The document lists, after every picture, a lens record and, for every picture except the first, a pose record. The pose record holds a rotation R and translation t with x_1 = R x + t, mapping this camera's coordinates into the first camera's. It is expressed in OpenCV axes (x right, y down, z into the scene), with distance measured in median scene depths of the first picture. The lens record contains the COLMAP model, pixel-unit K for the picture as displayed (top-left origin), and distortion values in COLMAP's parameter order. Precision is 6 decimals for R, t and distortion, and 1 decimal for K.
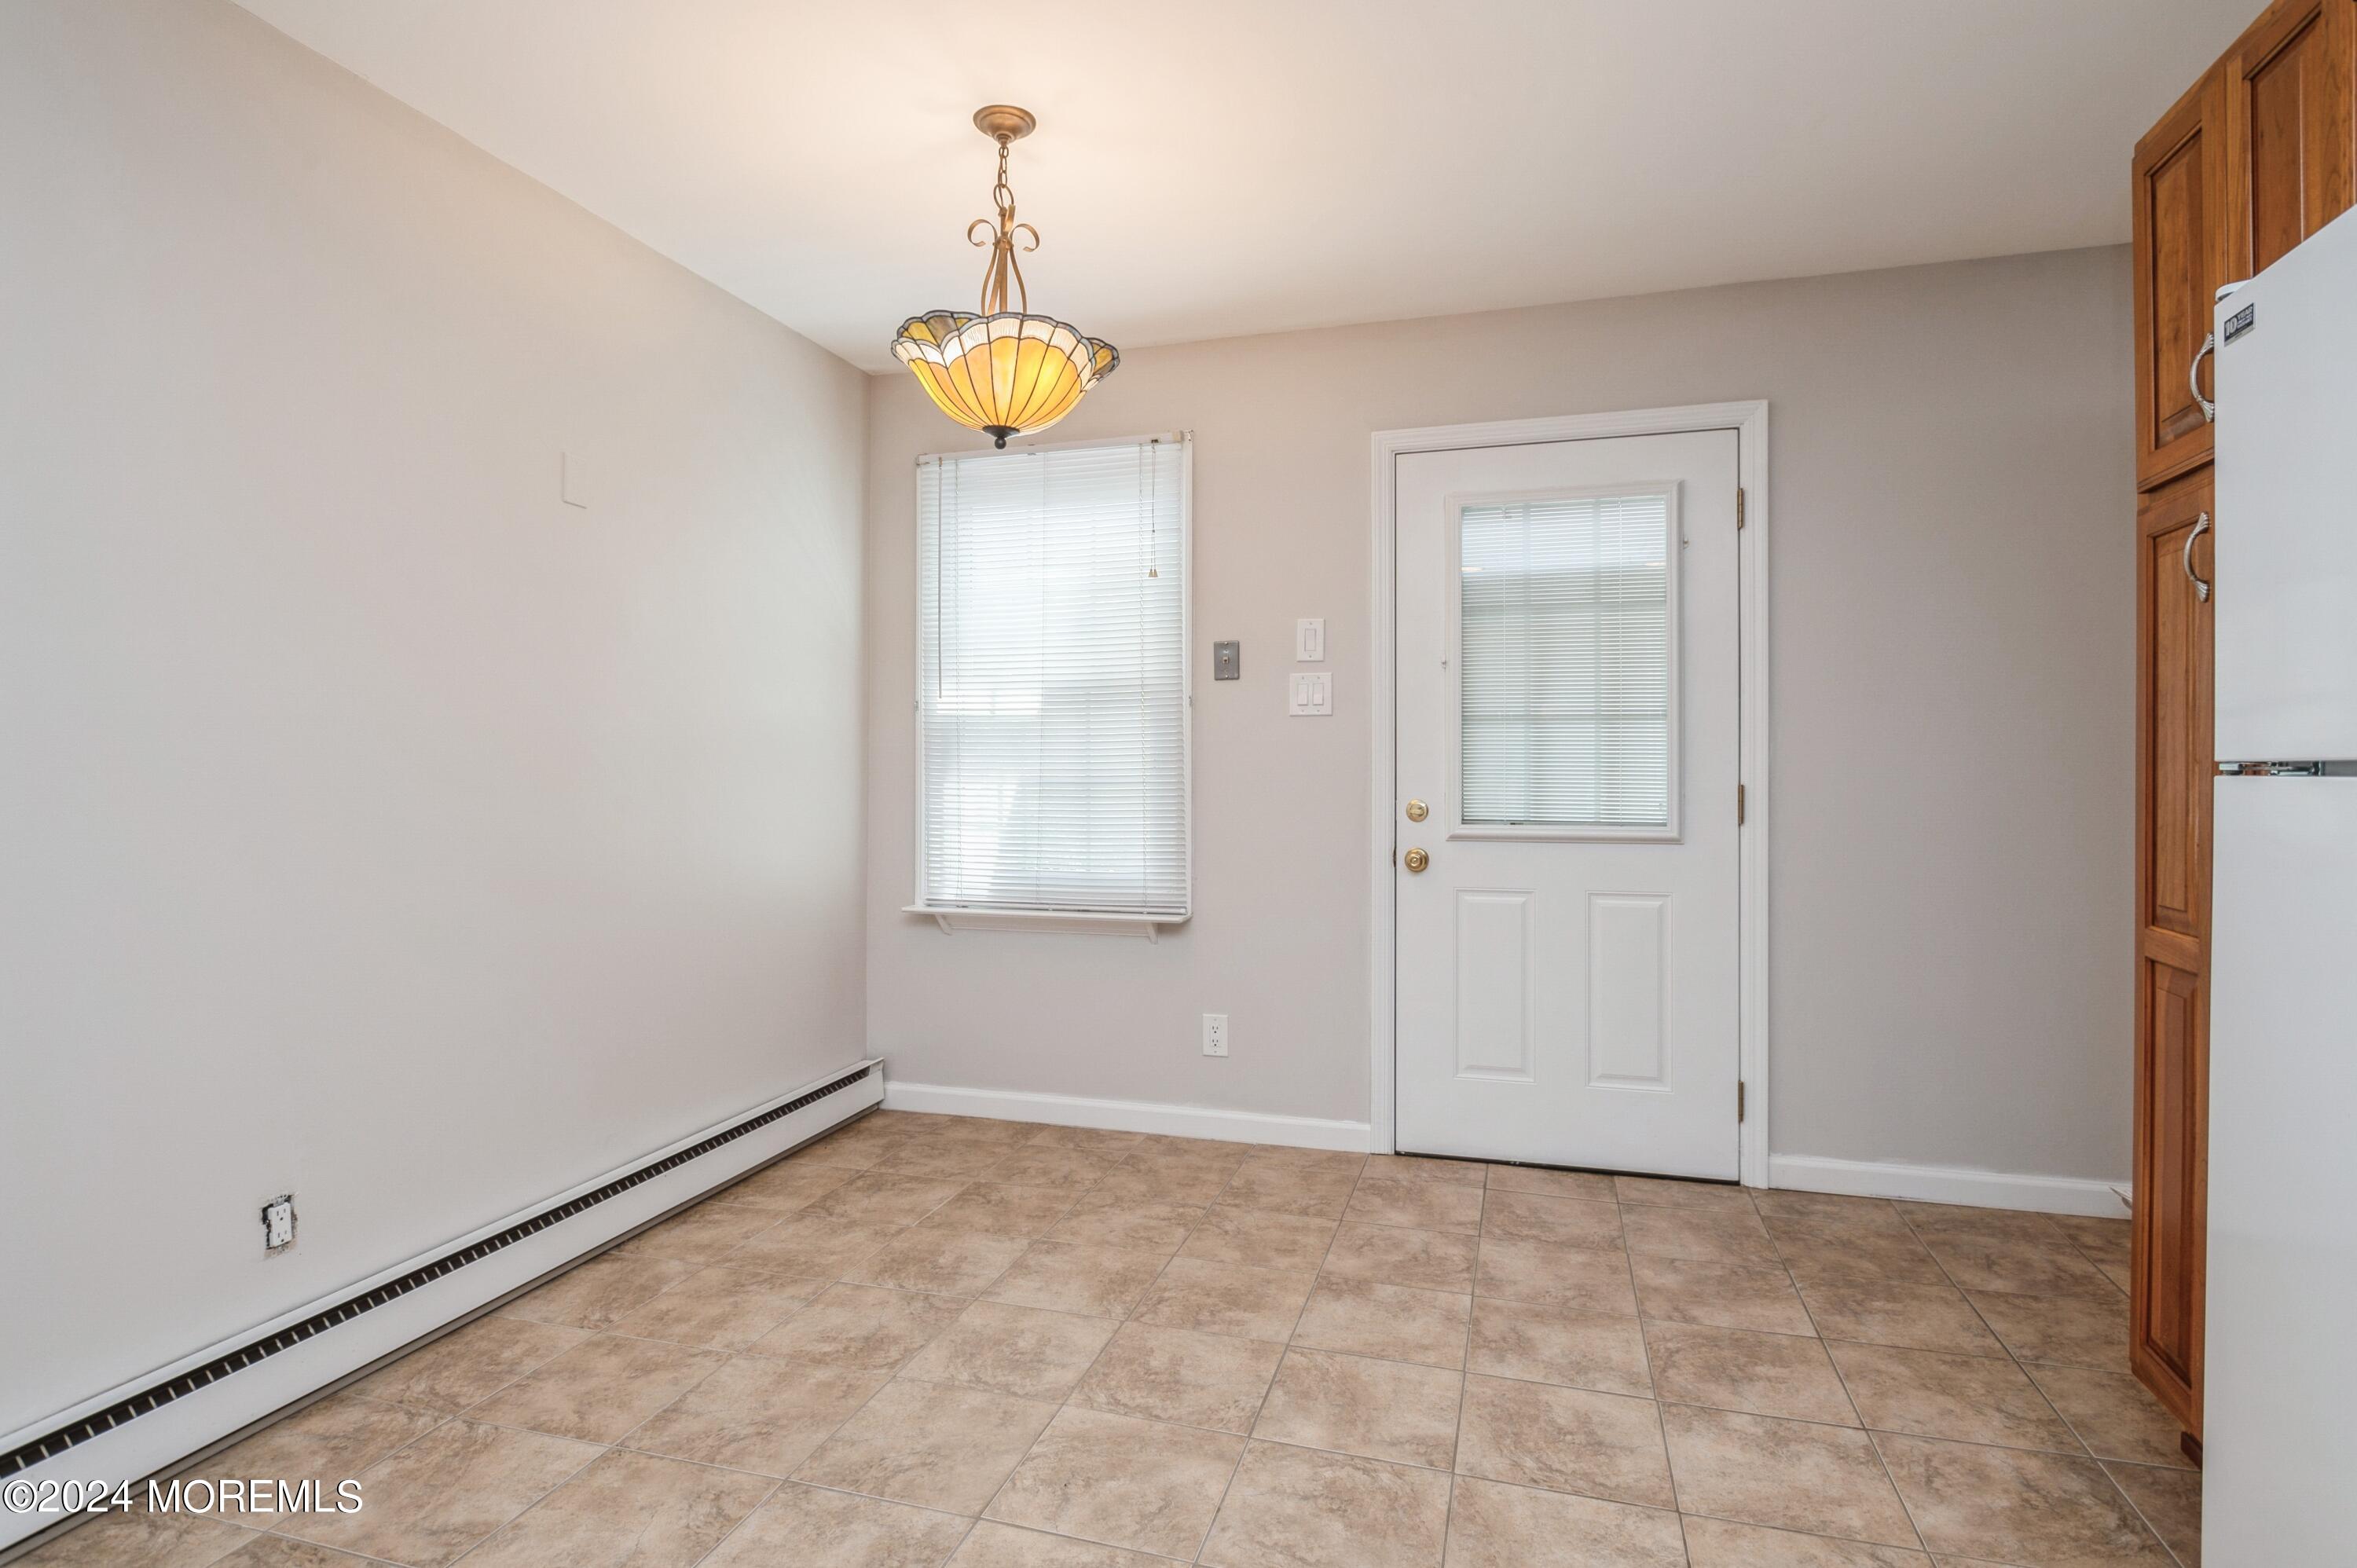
lens RADIAL K [[1186.1, 0, 1174.5], [0, 1186.1, 774.9], [0, 0, 1]] dist [-0.012431, -0.002413]
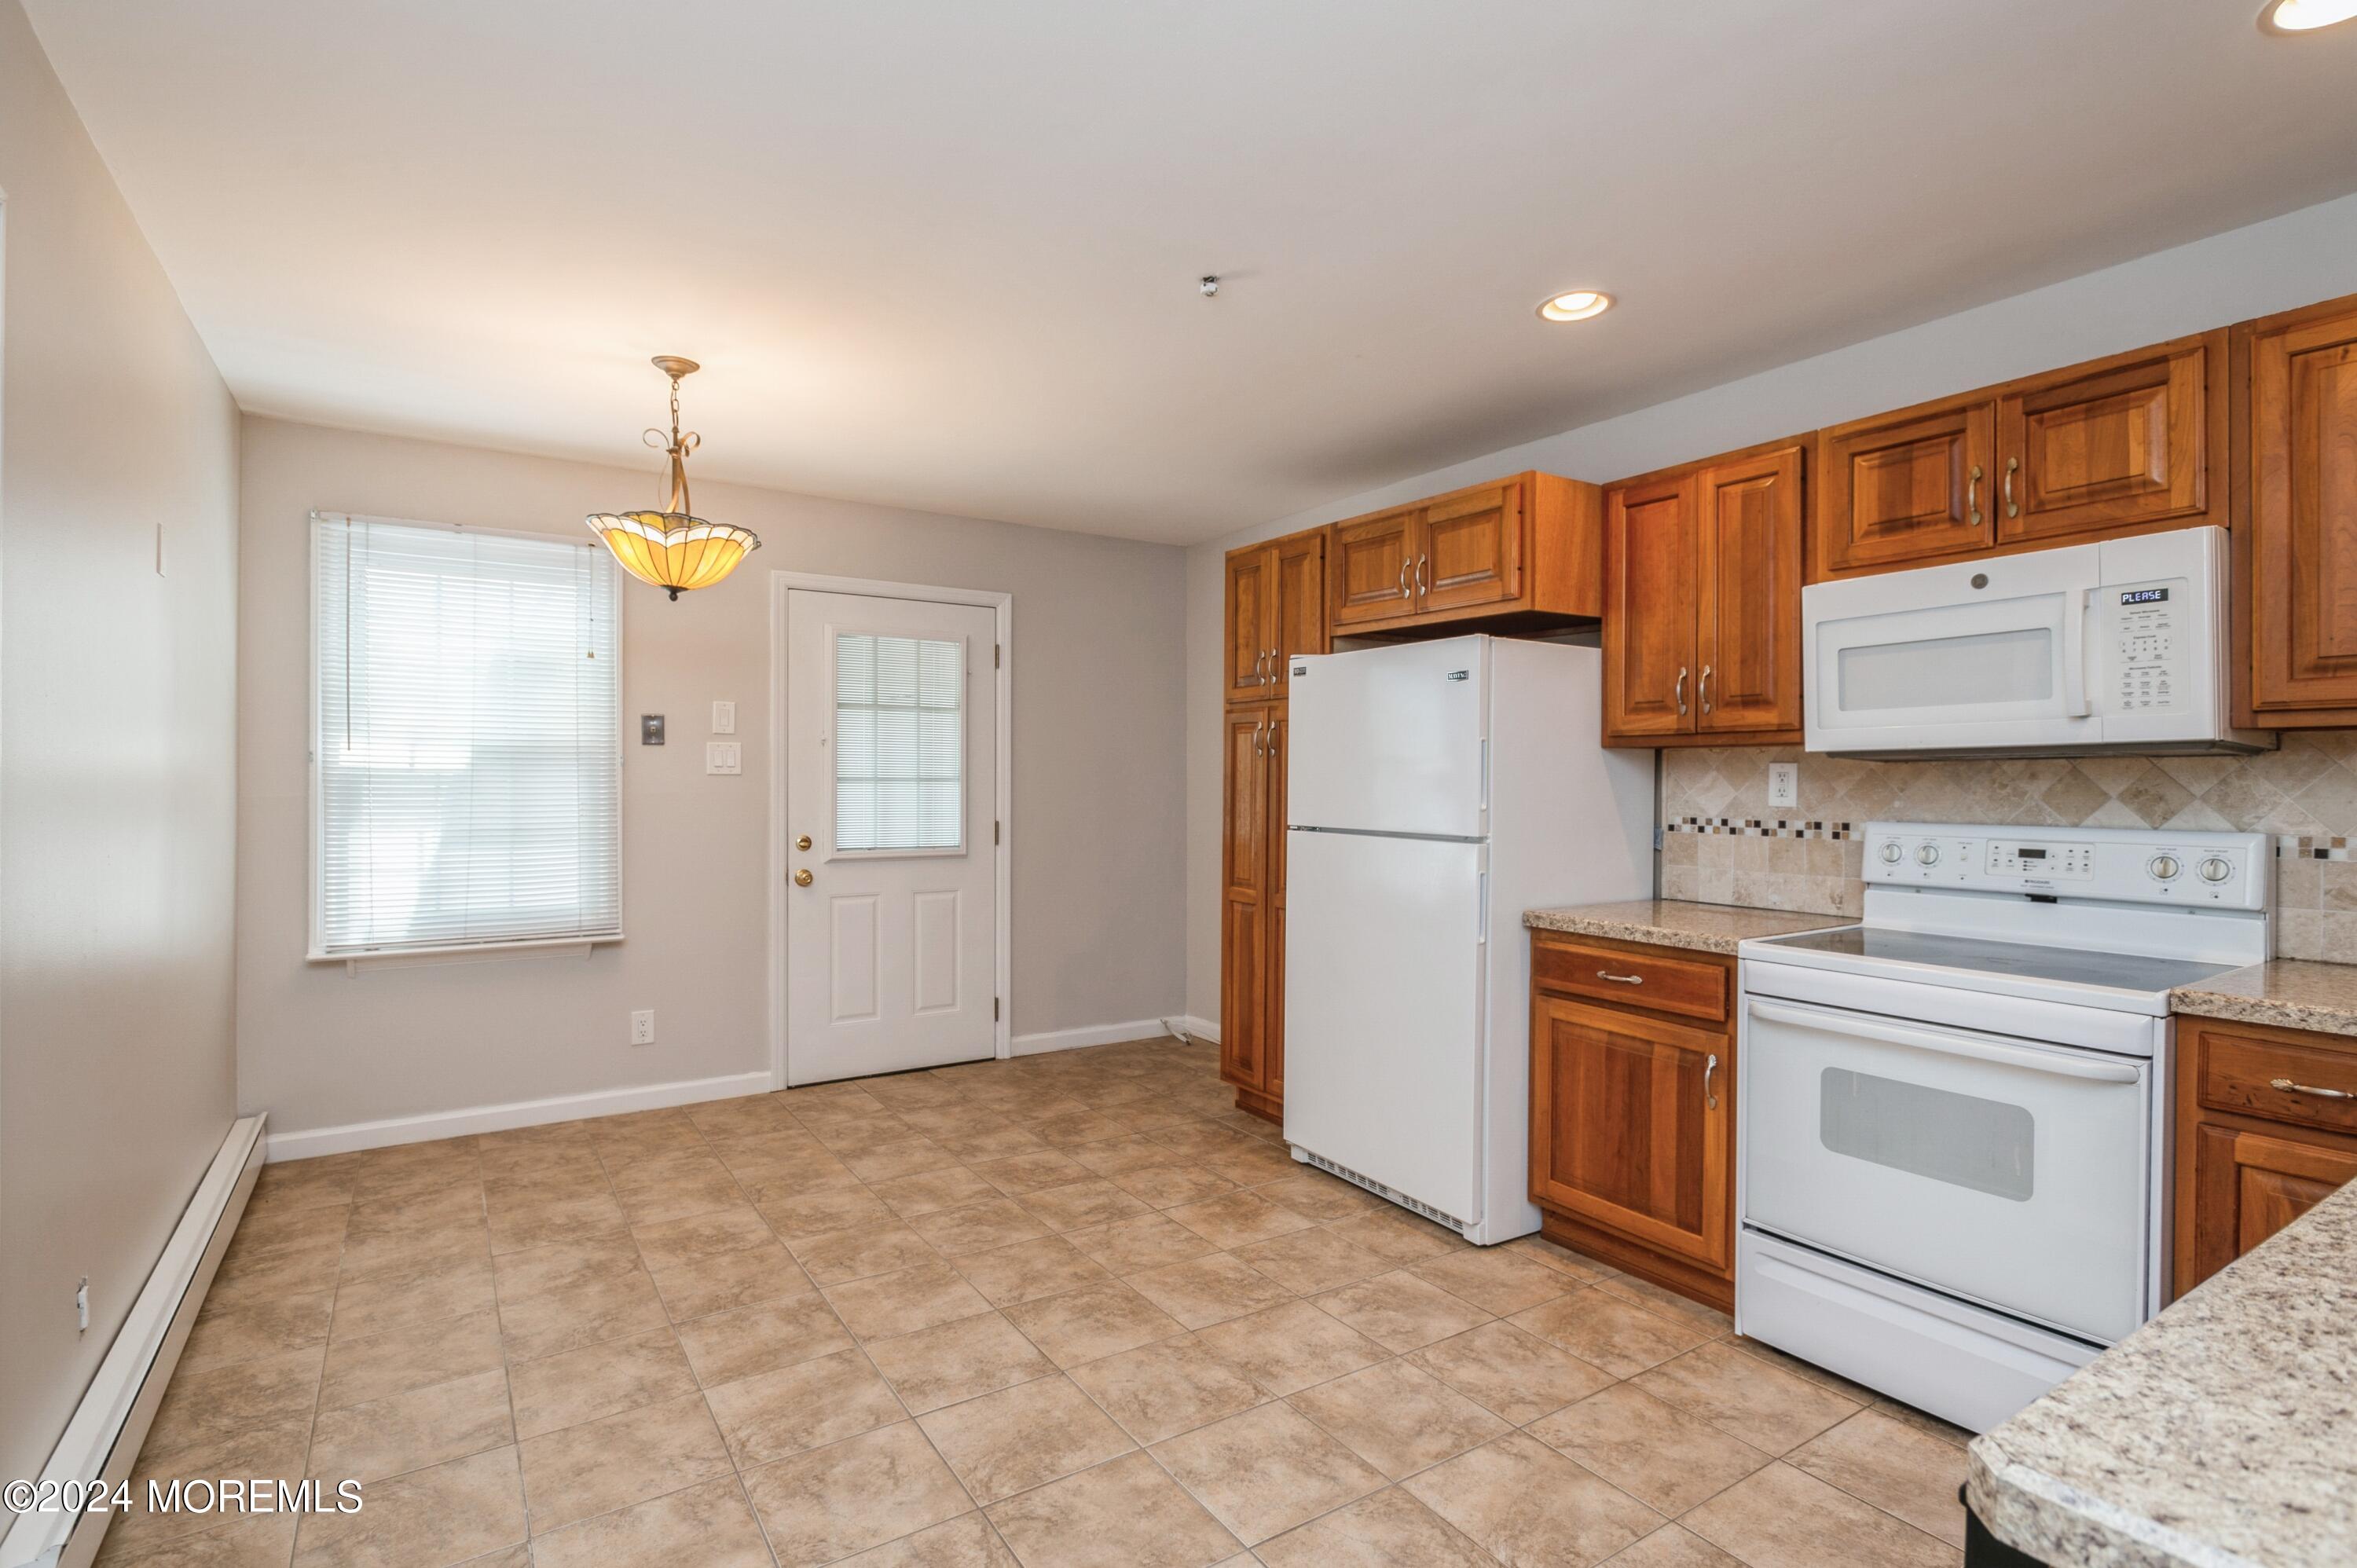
lens RADIAL K [[1127.8, 0, 1183.8], [0, 1127.8, 780.2], [0, 0, 1]] dist [-0.000221, -0.004564]
pose [[0.638031, 0.003501, 0.770003, -0.657874], [-0.004563, 0.999989, -0.000765, -0.055885], [-0.769997, -0.003025, 0.638040, -0.255985]]
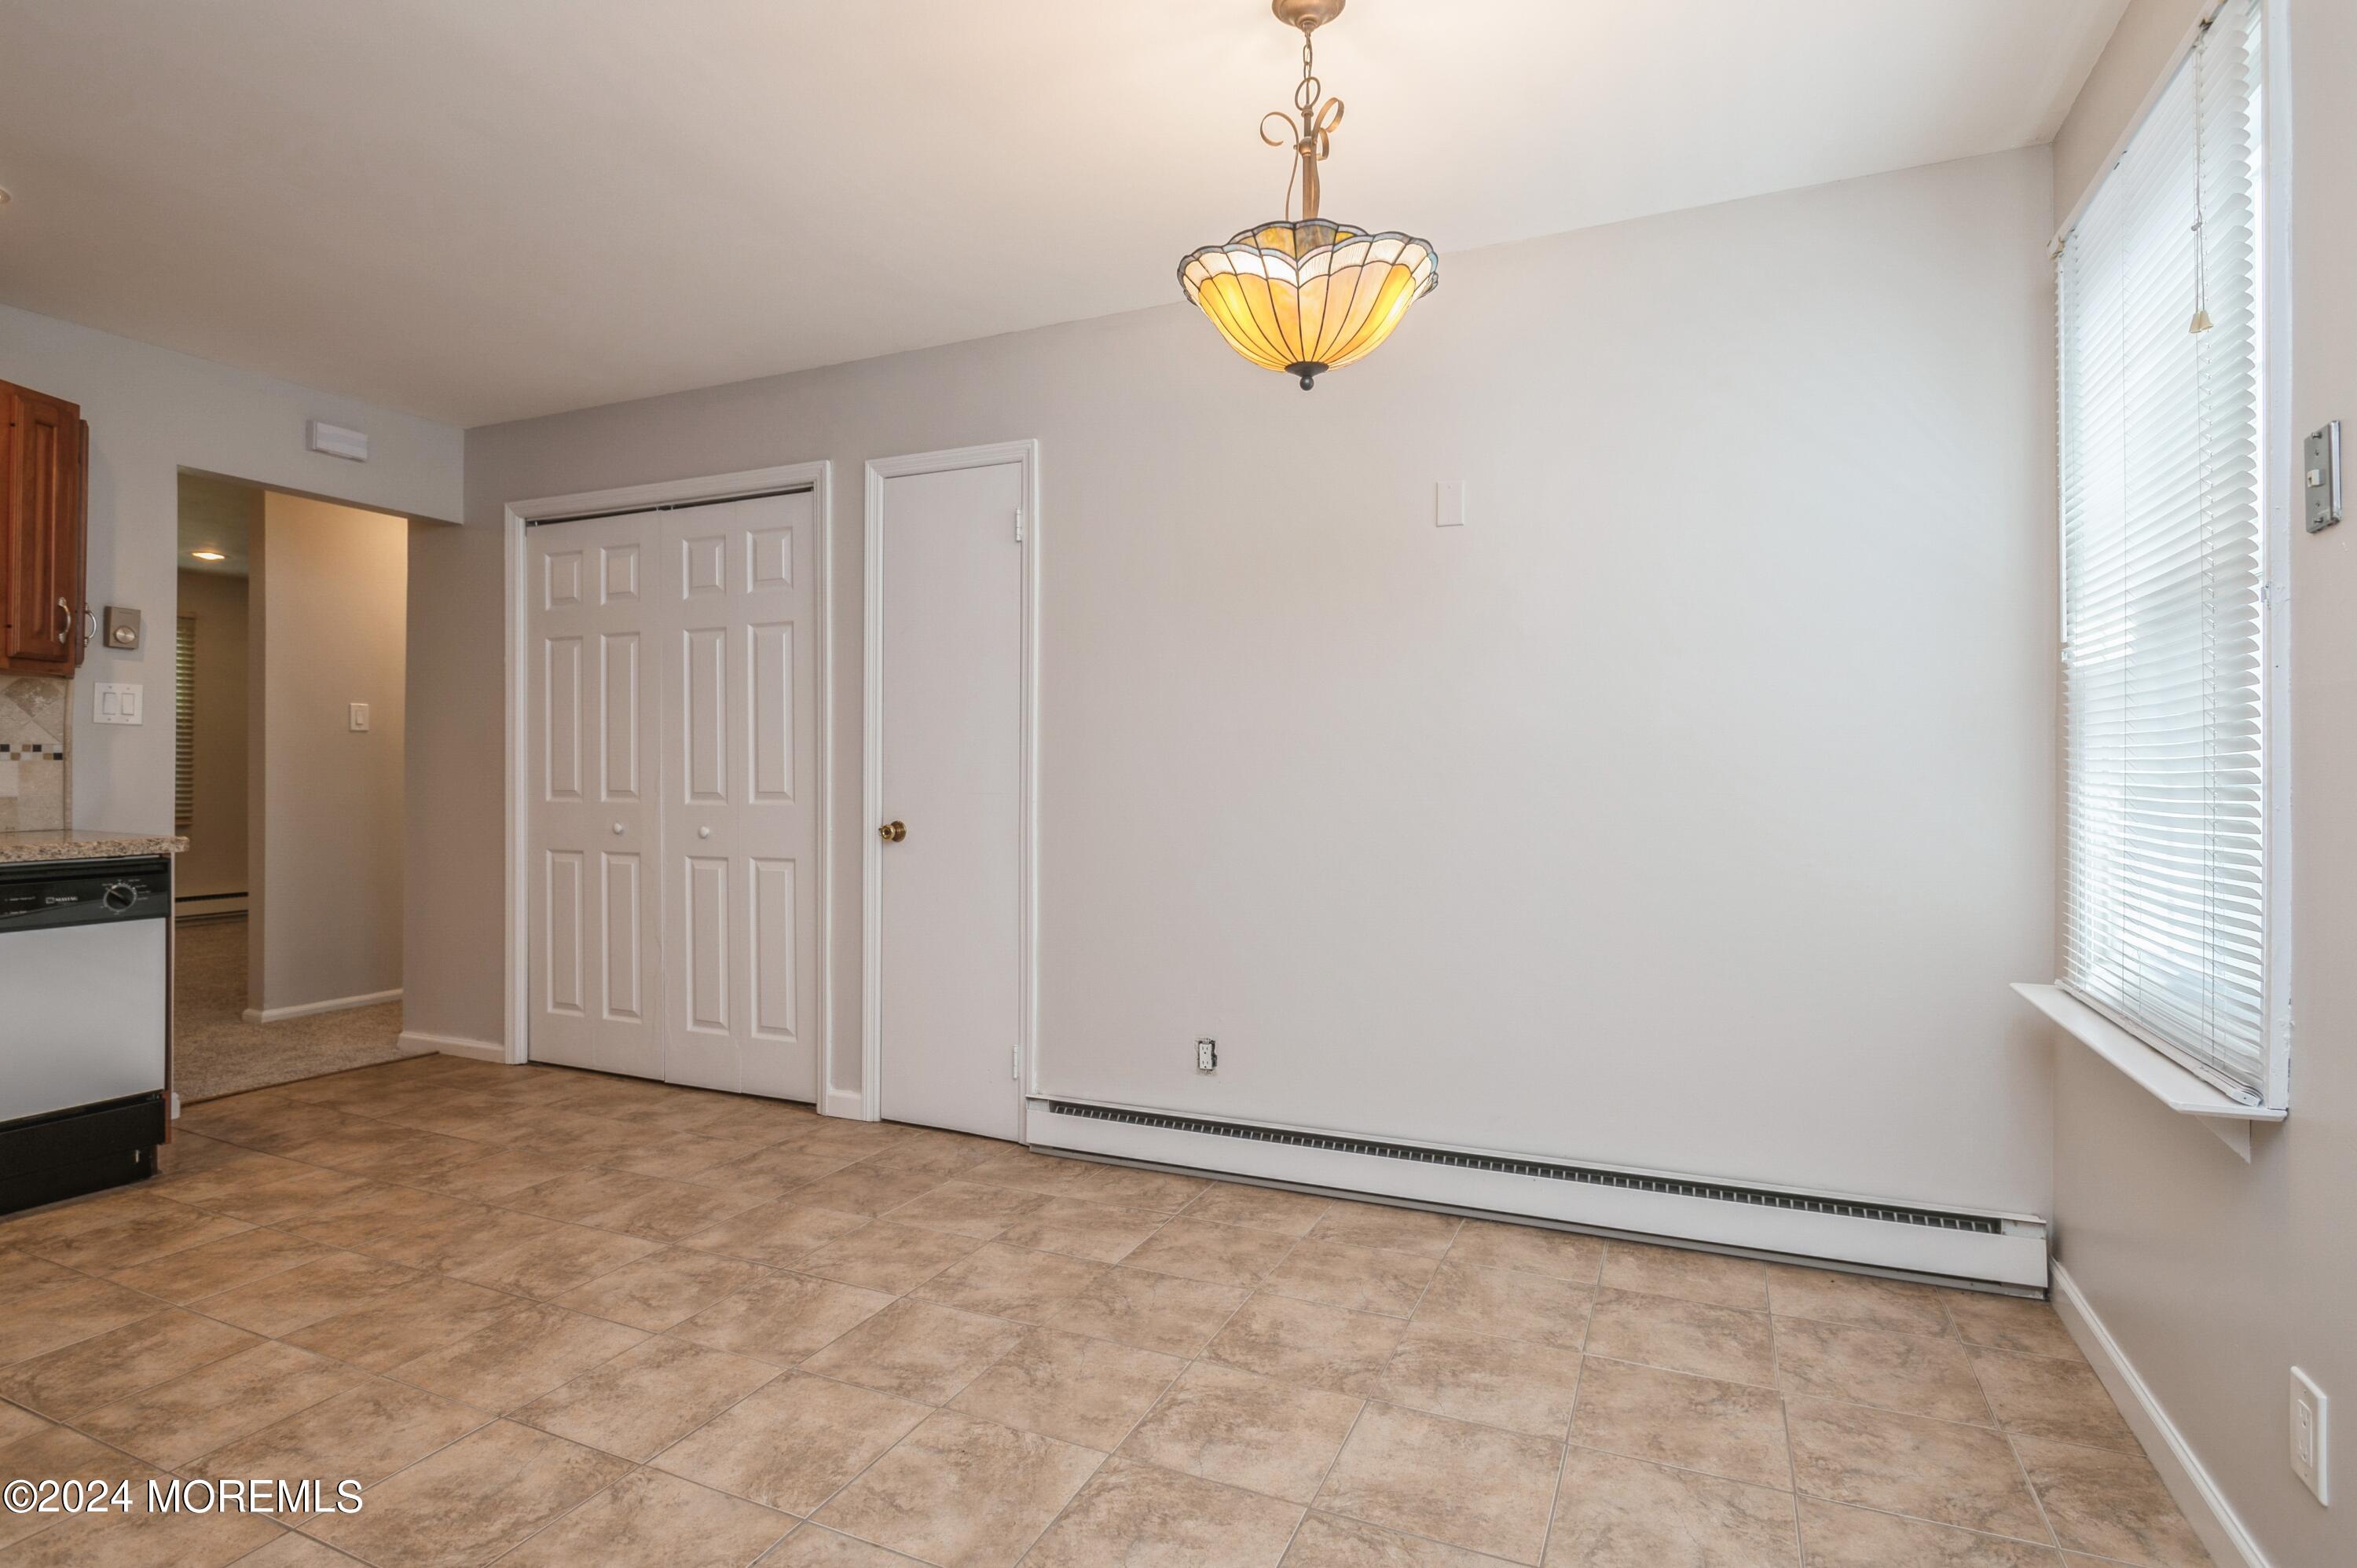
lens RADIAL K [[1191.9, 0, 1181.8], [0, 1191.9, 774.0], [0, 0, 1]] dist [-0.002488, -0.004544]
pose [[-0.132107, 0.006526, -0.991214, 0.596358], [-0.000900, 0.999977, 0.006704, -0.003409], [0.991235, 0.001778, -0.132098, 0.859581]]
